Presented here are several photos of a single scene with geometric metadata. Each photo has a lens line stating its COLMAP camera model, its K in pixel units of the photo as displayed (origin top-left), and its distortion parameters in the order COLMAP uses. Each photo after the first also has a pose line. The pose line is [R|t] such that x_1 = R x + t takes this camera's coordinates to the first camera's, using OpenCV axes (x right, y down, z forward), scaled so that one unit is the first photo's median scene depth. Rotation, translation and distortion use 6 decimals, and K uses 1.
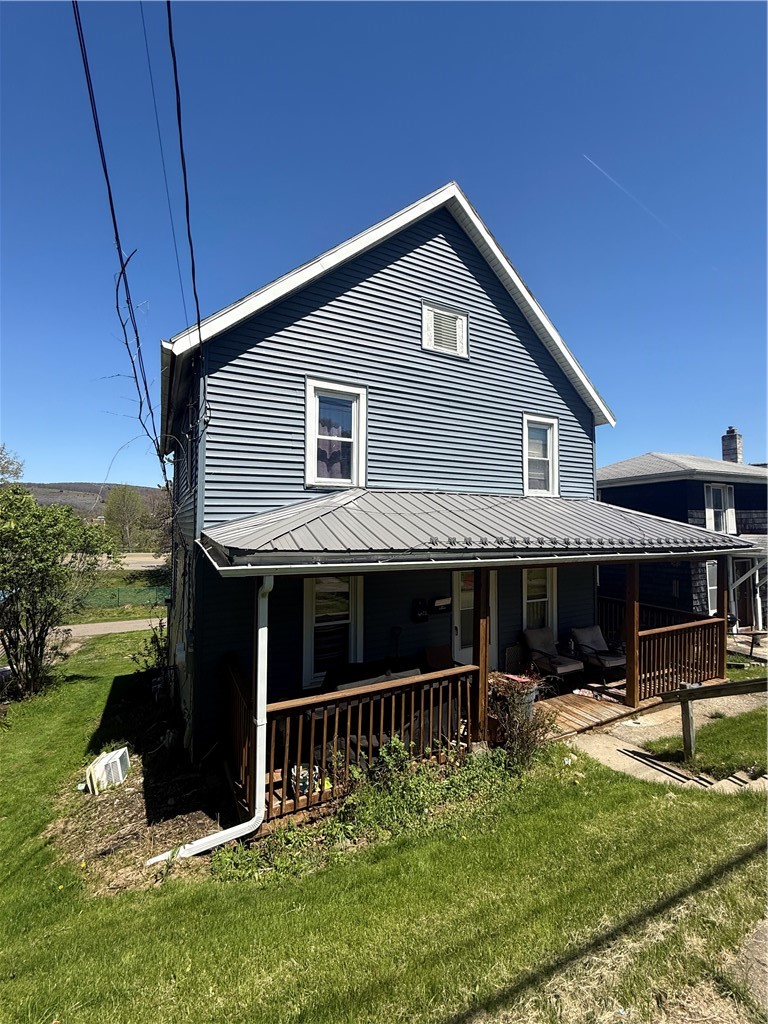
lens RADIAL K [[433.3, 0, 384.0], [0, 433.3, 512.0], [0, 0, 1]] dist [-0.000523, -0.000013]
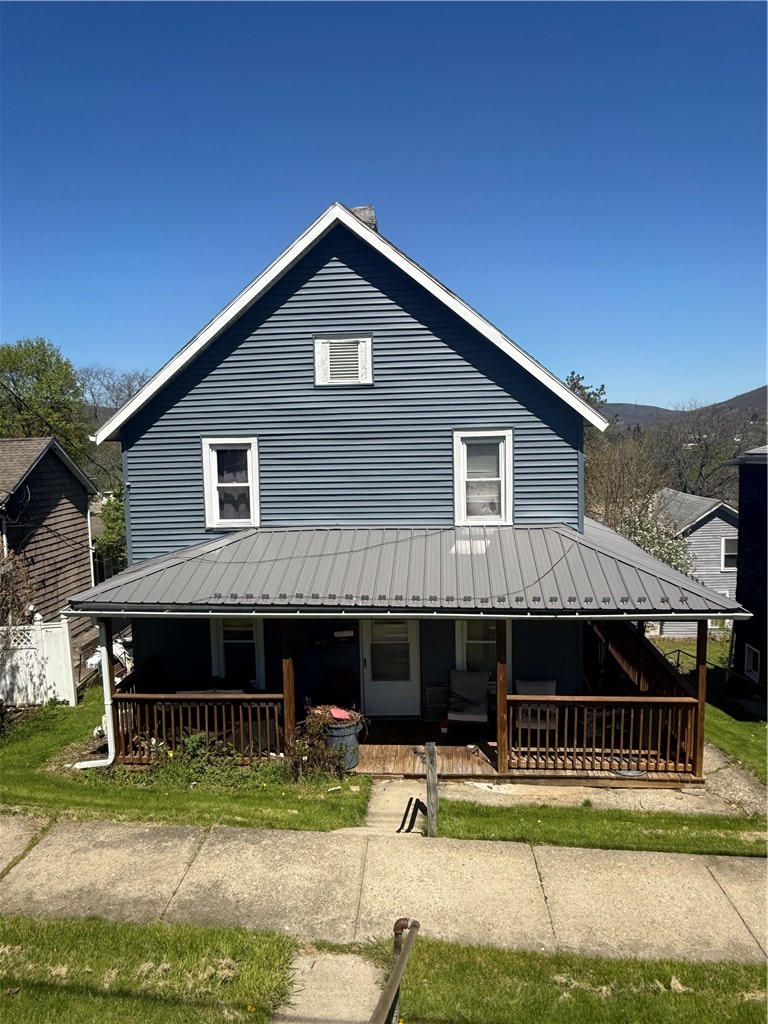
lens RADIAL K [[684.6, 0, 384.0], [0, 684.6, 512.0], [0, 0, 1]] dist [-0.002417, -0.000005]
pose [[0.840387, 0.031666, -0.541061, 1.123194], [0.039640, 0.992027, 0.119629, -0.279600], [0.540535, -0.121982, 0.832431, -0.275901]]
